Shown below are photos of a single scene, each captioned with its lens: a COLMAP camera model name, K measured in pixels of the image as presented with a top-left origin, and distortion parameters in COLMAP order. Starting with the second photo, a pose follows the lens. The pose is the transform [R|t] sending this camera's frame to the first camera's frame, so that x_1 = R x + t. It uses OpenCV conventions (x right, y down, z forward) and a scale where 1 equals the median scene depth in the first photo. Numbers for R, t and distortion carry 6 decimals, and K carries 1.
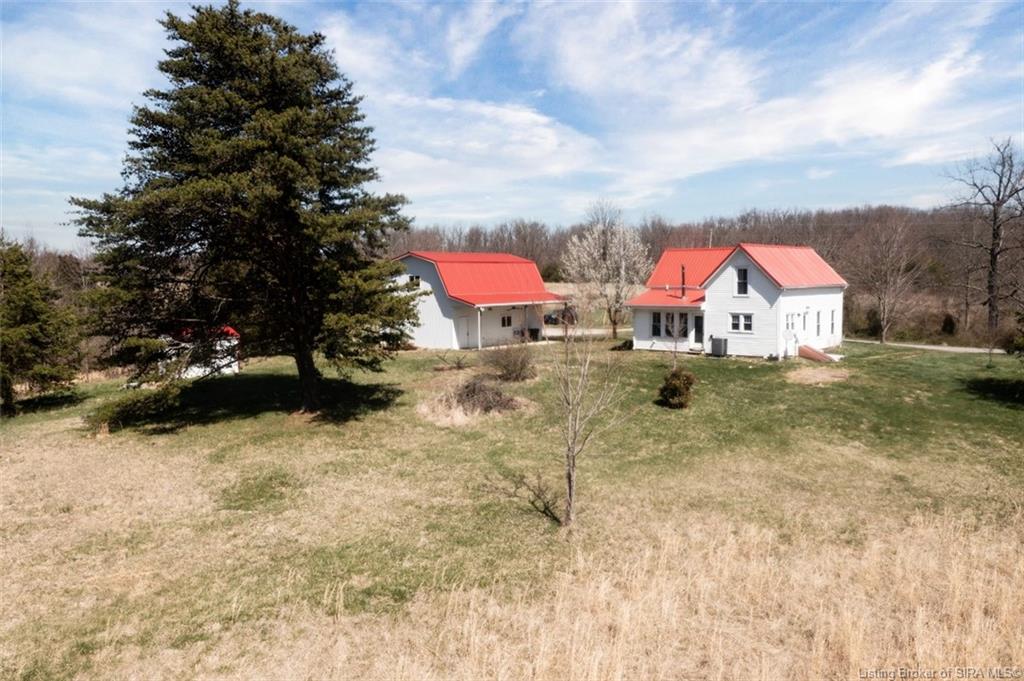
lens RADIAL K [[820.1, 0, 522.2], [0, 820.1, 336.1], [0, 0, 1]] dist [-0.004223, 0.017560]
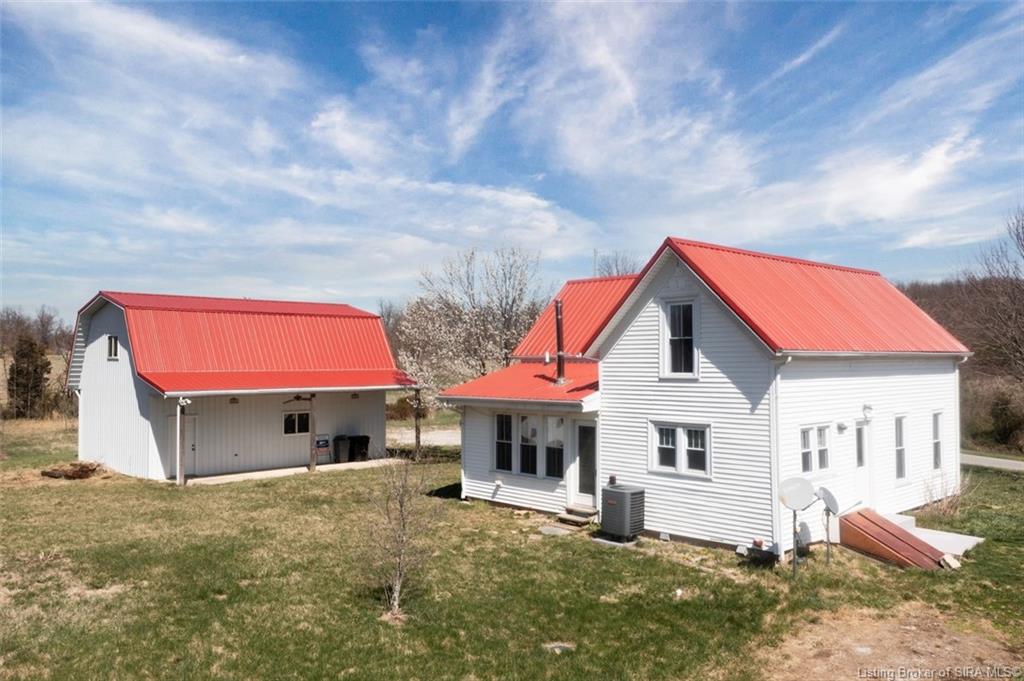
lens RADIAL K [[820.1, 0, 507.4], [0, 820.1, 342.5], [0, 0, 1]] dist [-0.004223, 0.017560]
pose [[0.993122, -0.002447, -0.117058, 0.225831], [-0.008175, 0.995892, -0.090179, -0.029250], [0.116798, 0.090515, 0.989022, 0.597348]]
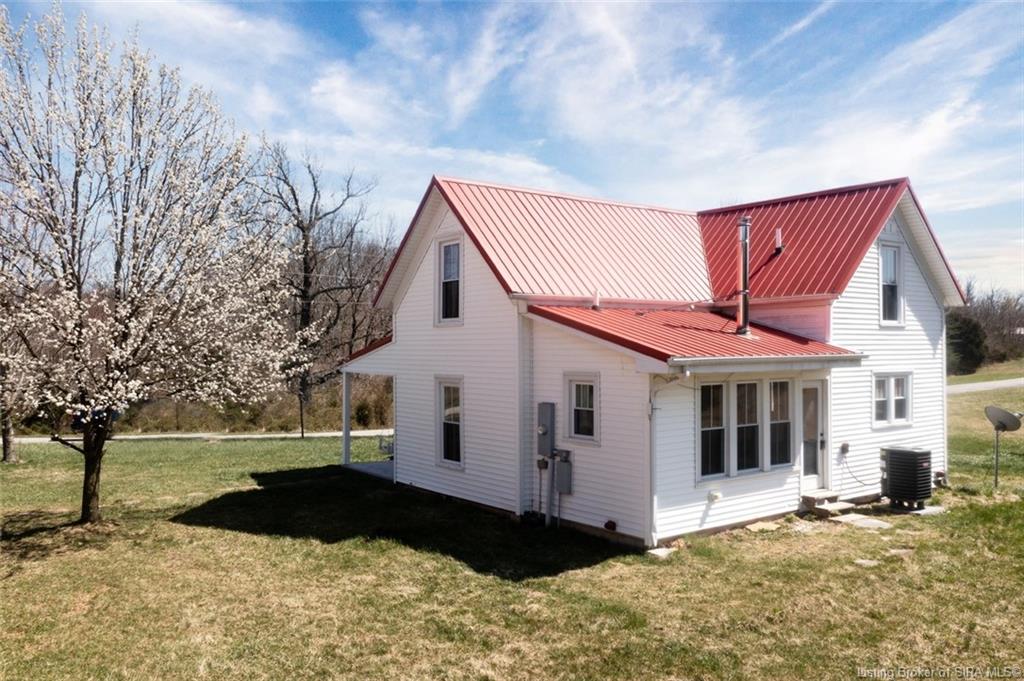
lens RADIAL K [[820.1, 0, 519.2], [0, 820.1, 341.7], [0, 0, 1]] dist [-0.004223, 0.017560]
pose [[0.207228, 0.003778, 0.978285, -0.116221], [0.066498, 0.997625, -0.017938, -0.044582], [-0.976030, 0.068771, 0.206485, 1.051375]]
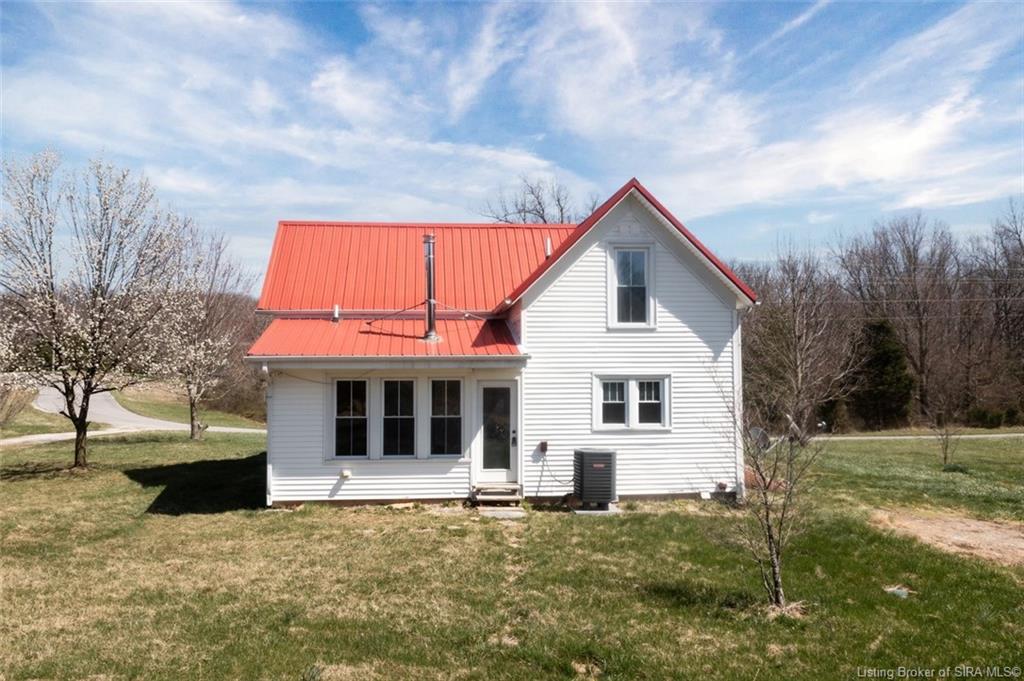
lens RADIAL K [[820.1, 0, 517.9], [0, 820.1, 338.0], [0, 0, 1]] dist [-0.004223, 0.017560]
pose [[0.695109, 0.025924, 0.718437, -0.022370], [0.051517, 0.994984, -0.085747, -0.015705], [-0.717056, 0.096615, 0.690287, 0.764315]]
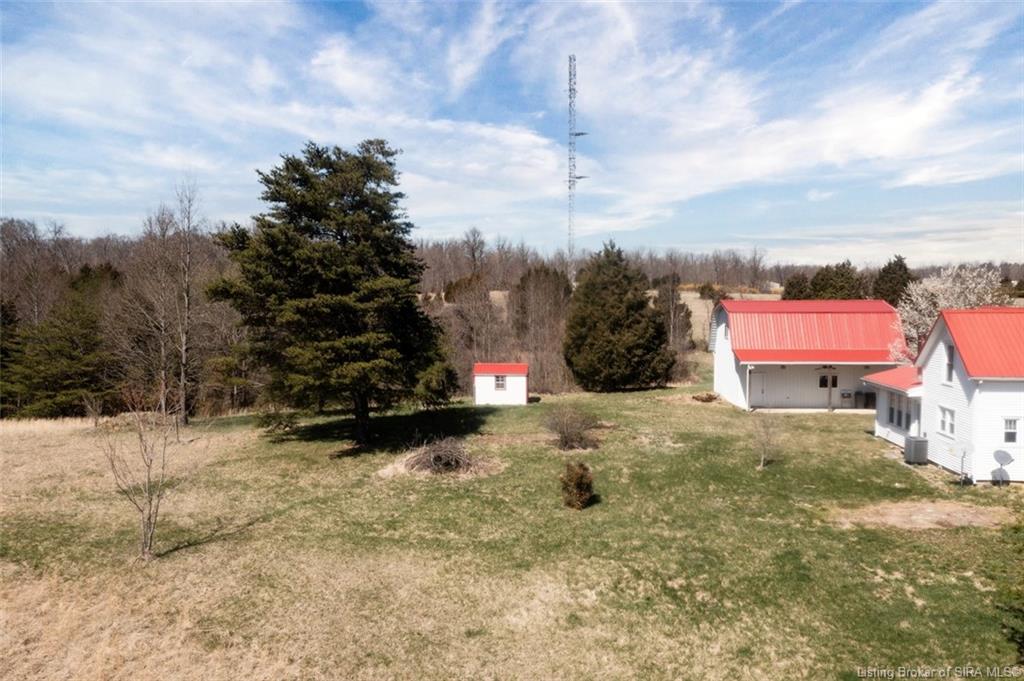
lens RADIAL K [[820.1, 0, 504.1], [0, 820.1, 335.5], [0, 0, 1]] dist [-0.004223, 0.017560]
pose [[0.591107, 0.049313, -0.805084, 0.592736], [-0.055494, 0.998251, 0.020399, -0.081724], [0.804682, 0.032619, 0.592810, 0.256627]]
